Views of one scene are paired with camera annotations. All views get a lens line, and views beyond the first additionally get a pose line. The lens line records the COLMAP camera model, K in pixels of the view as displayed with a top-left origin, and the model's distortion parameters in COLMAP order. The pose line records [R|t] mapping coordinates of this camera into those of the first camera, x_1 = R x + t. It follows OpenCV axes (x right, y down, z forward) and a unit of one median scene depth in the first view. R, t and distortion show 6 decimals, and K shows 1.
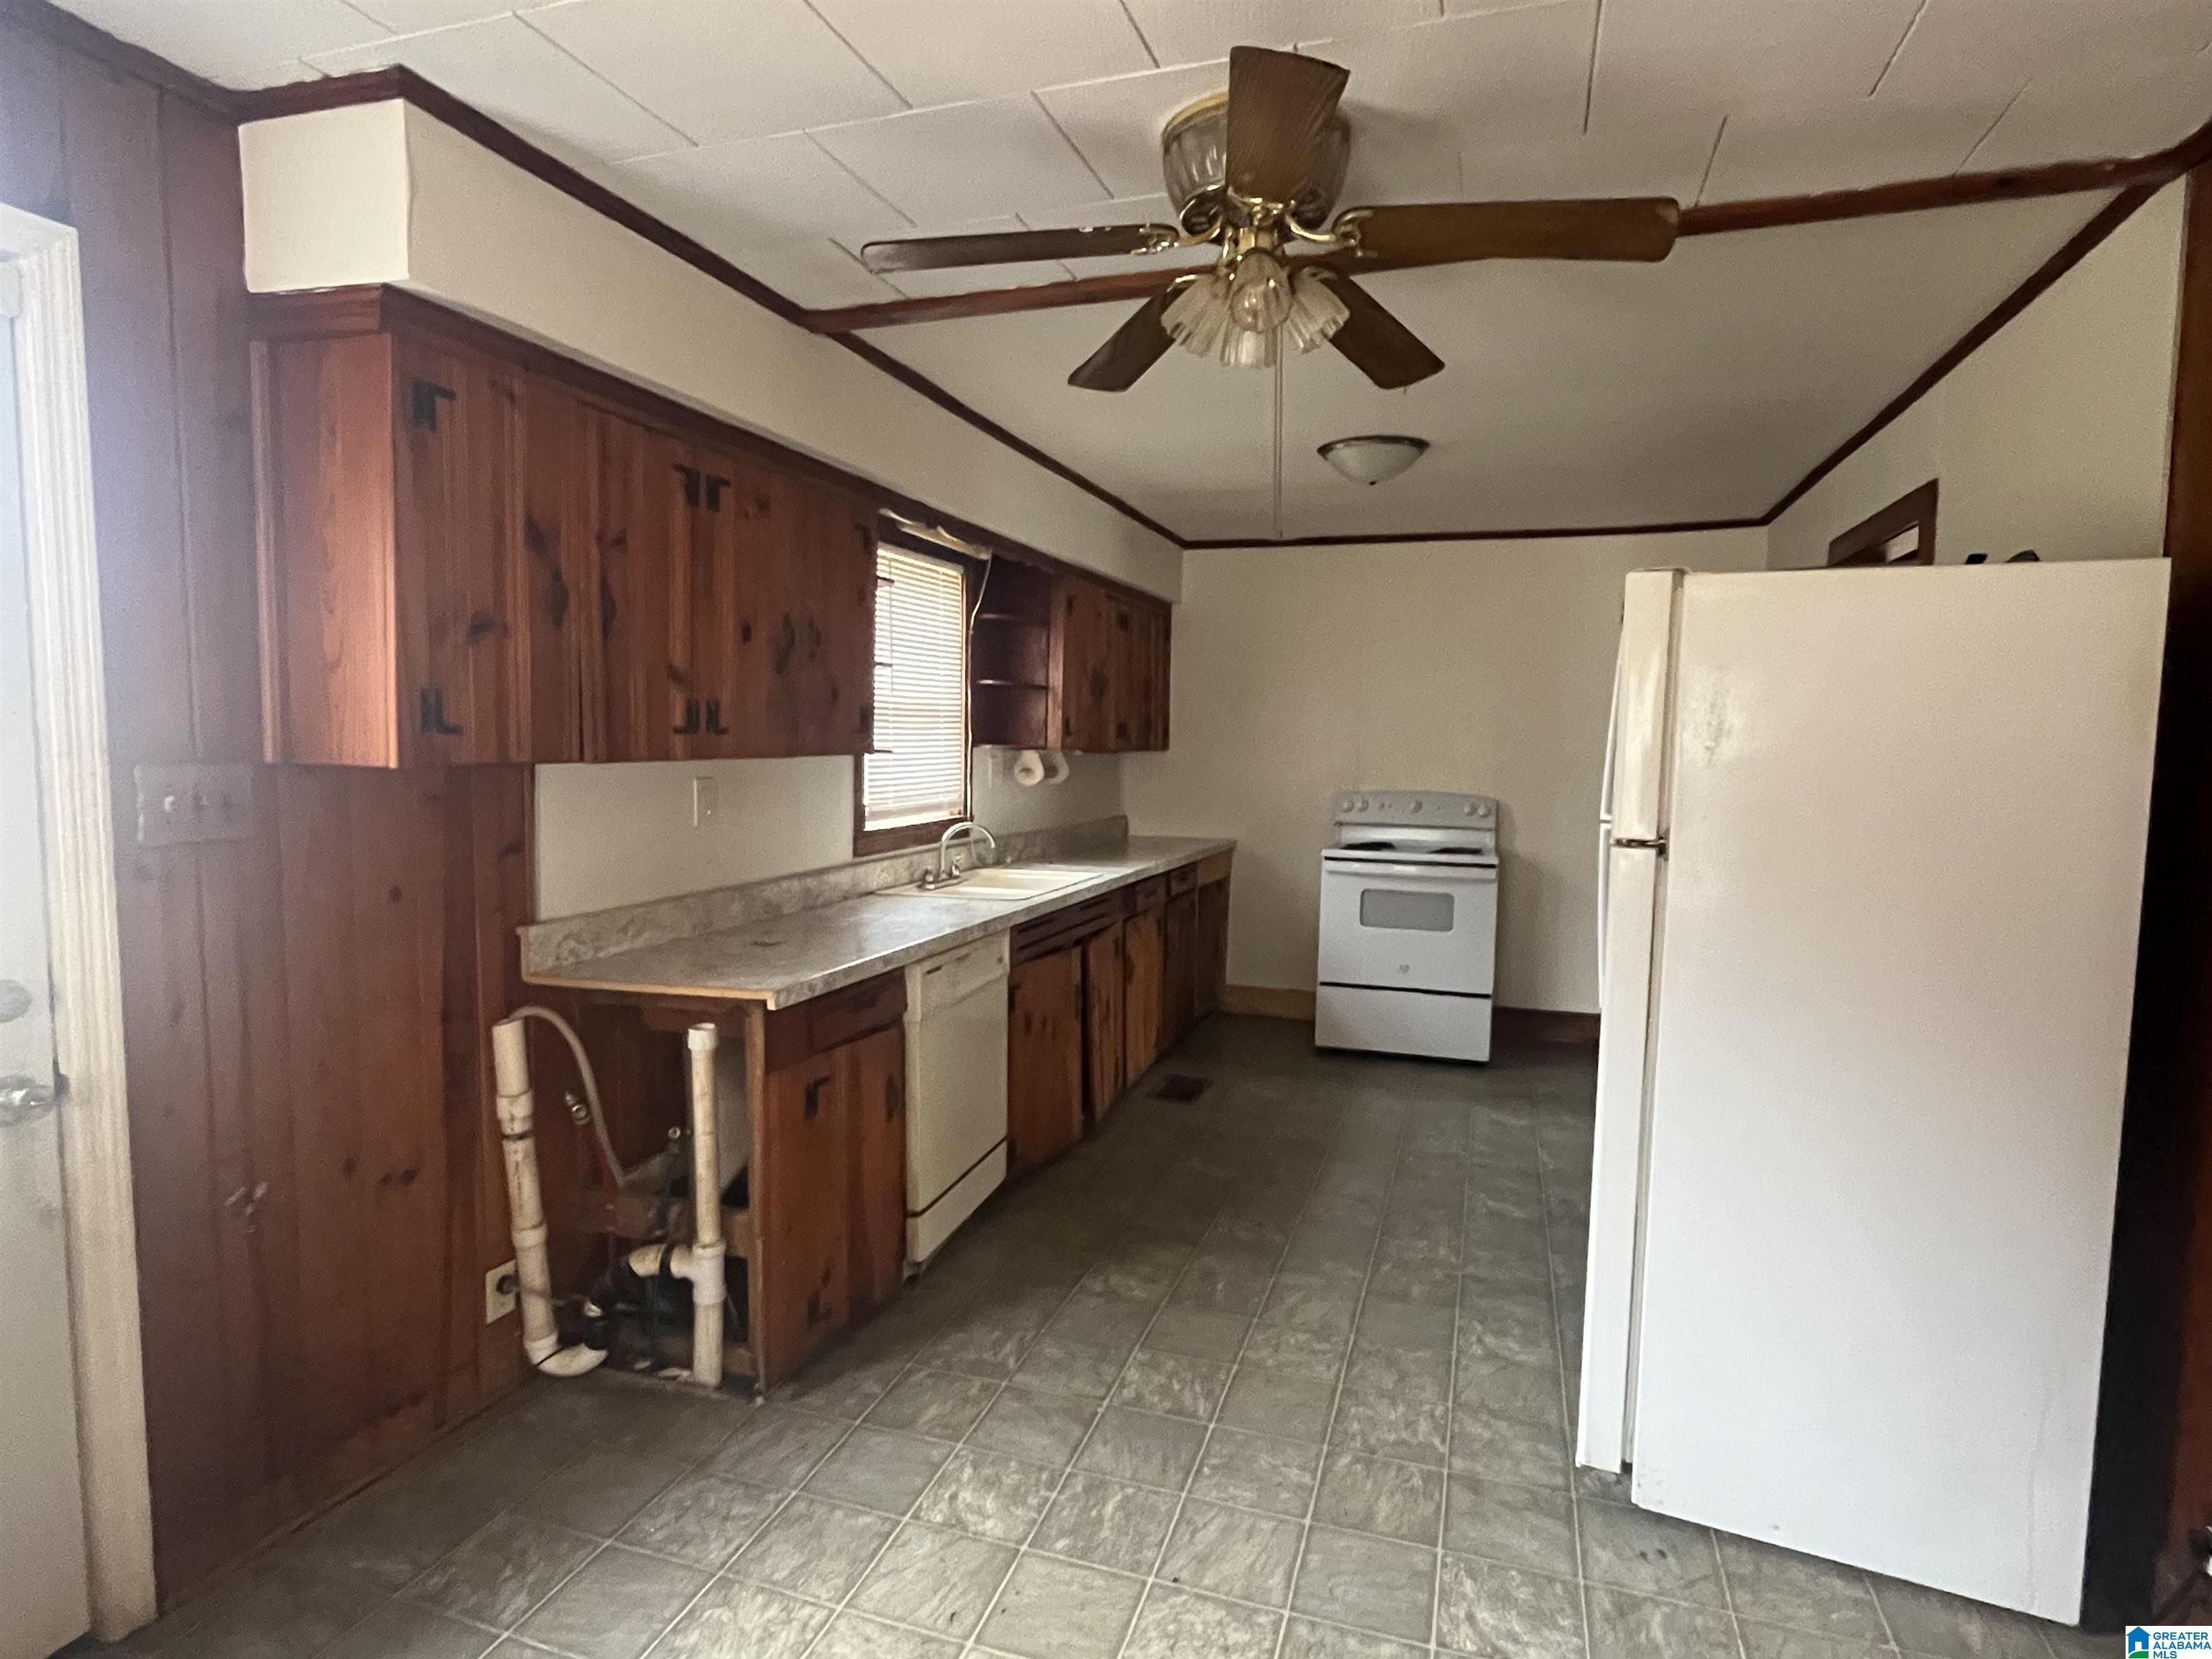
lens RADIAL K [[1239.7, 0, 1106.0], [0, 1239.7, 829.5], [0, 0, 1]] dist [0.002710, 0.000150]
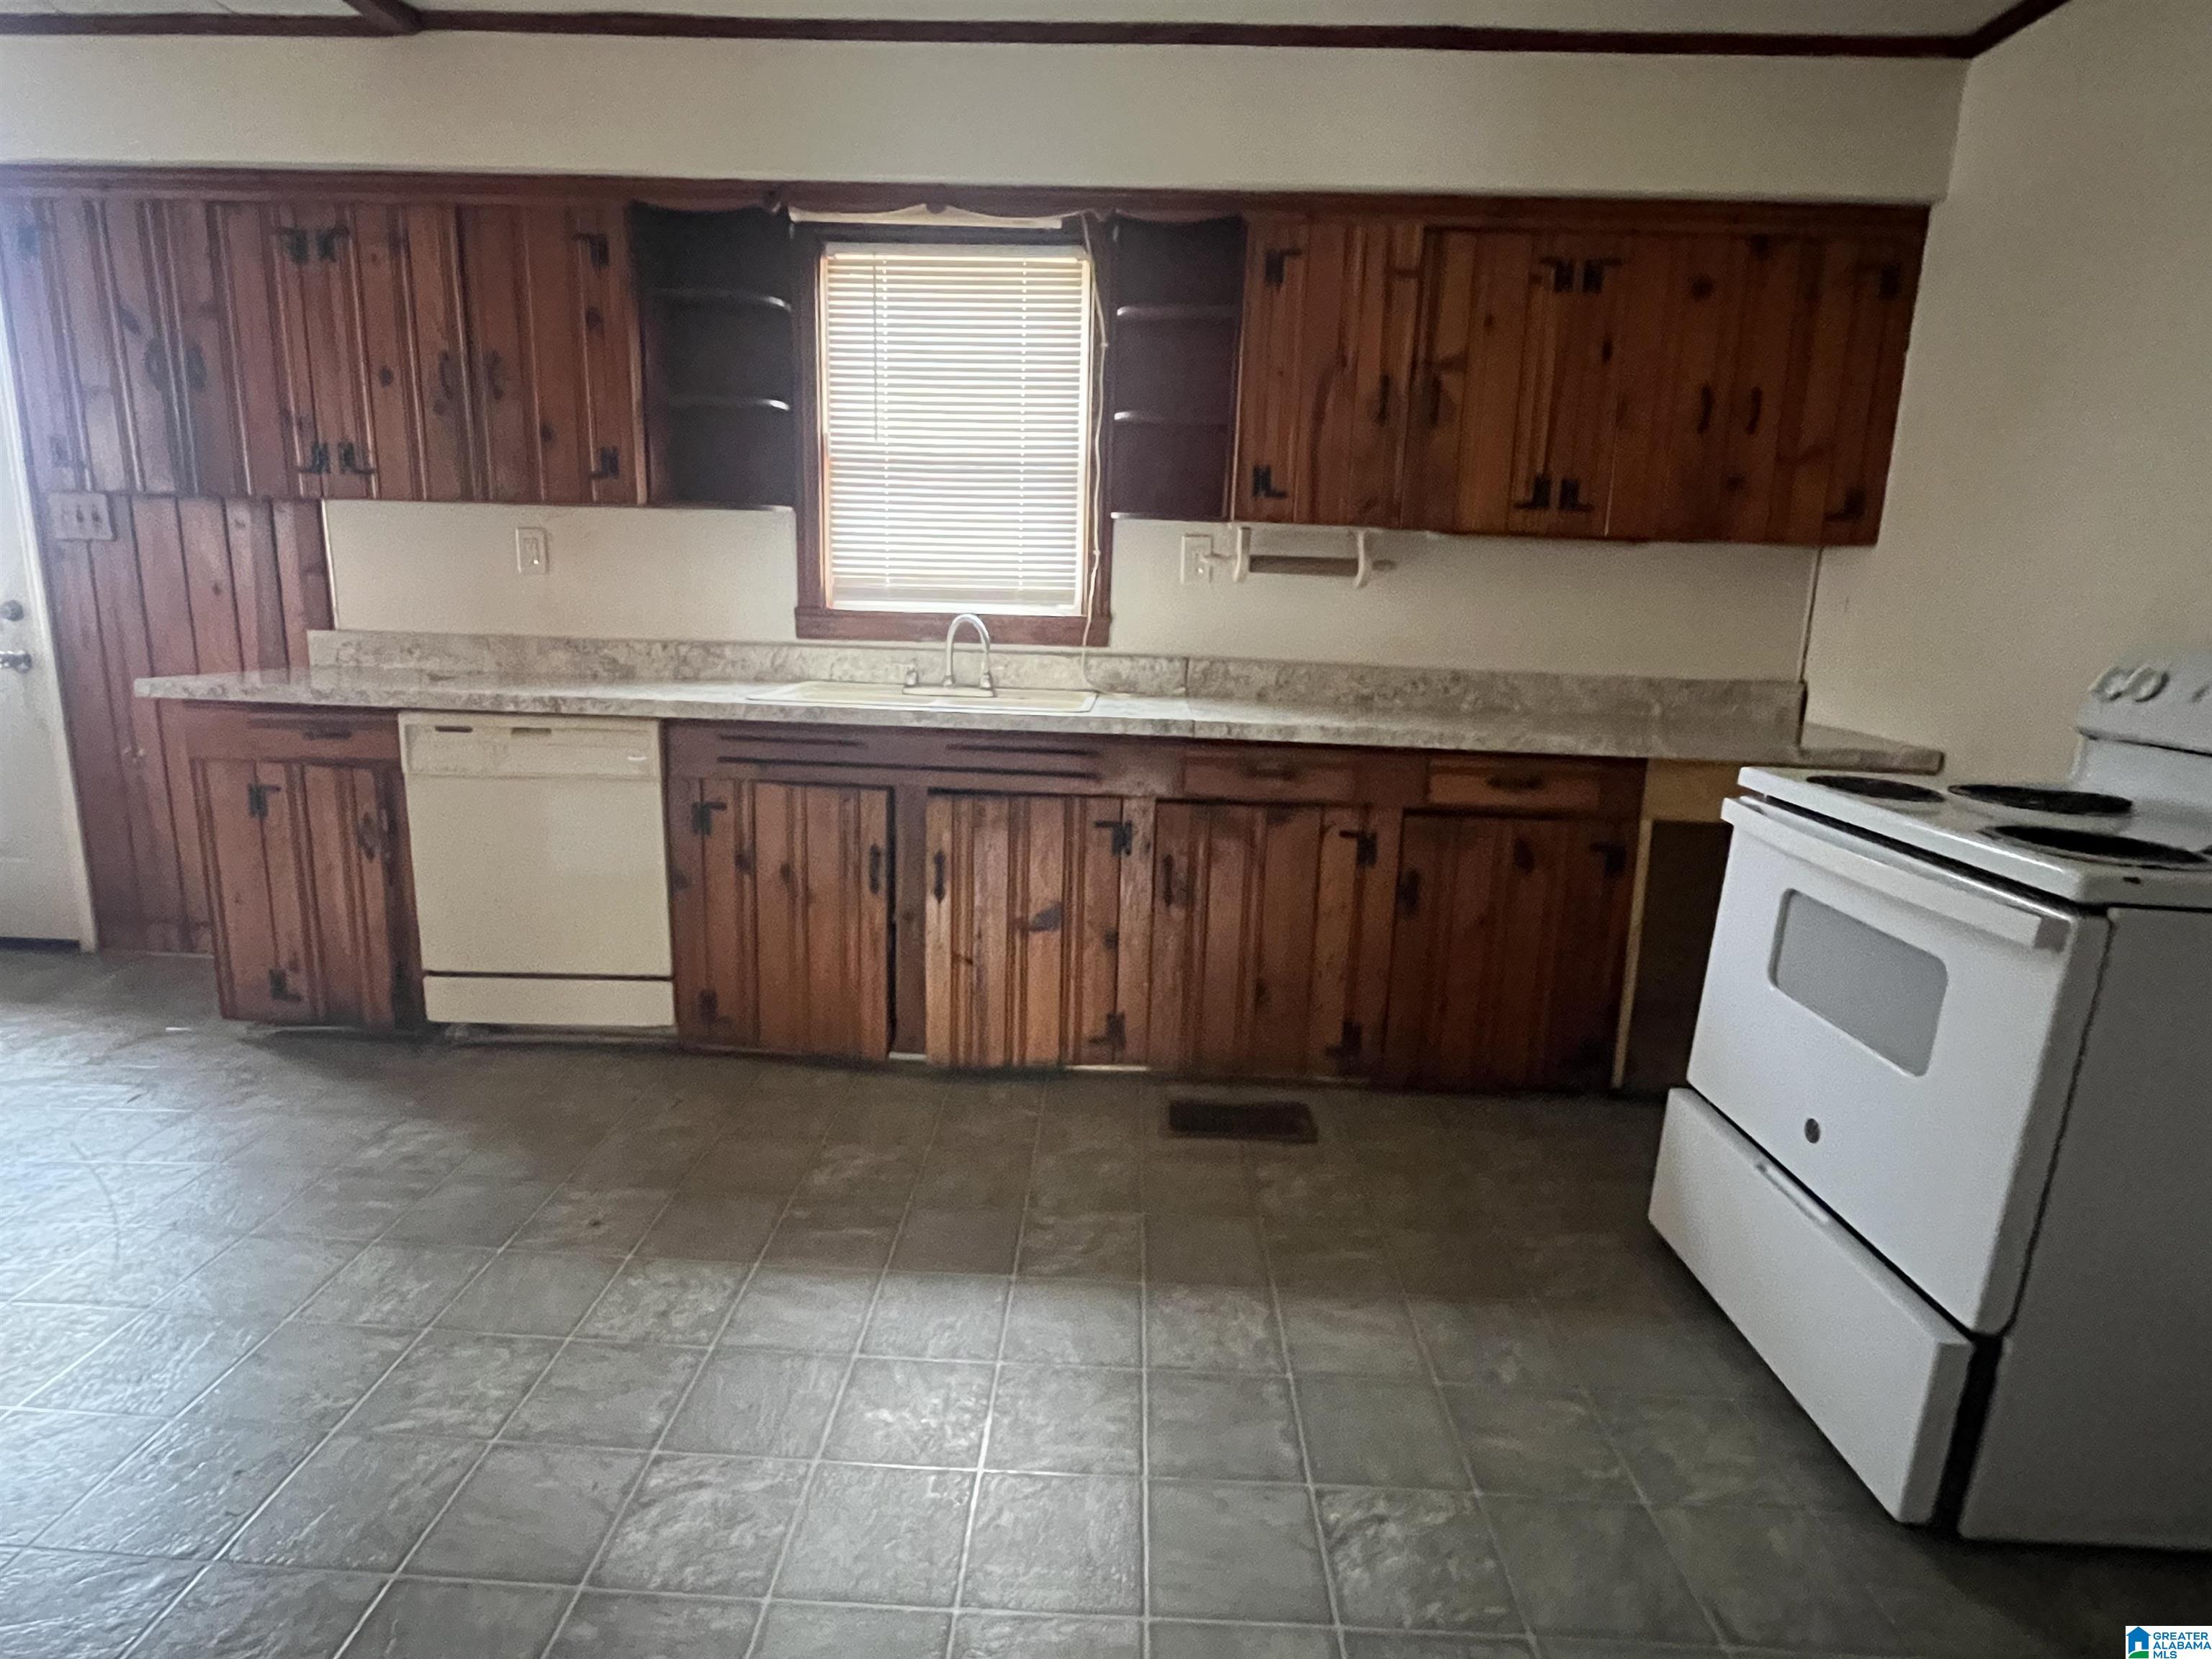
lens RADIAL K [[1239.7, 0, 1106.0], [0, 1239.7, 829.5], [0, 0, 1]] dist [0.002710, 0.000150]
pose [[0.272530, 0.256330, -0.927374, 0.694642], [-0.093273, 0.966357, 0.239695, -0.074649], [0.957615, 0.021175, 0.287271, 0.959803]]
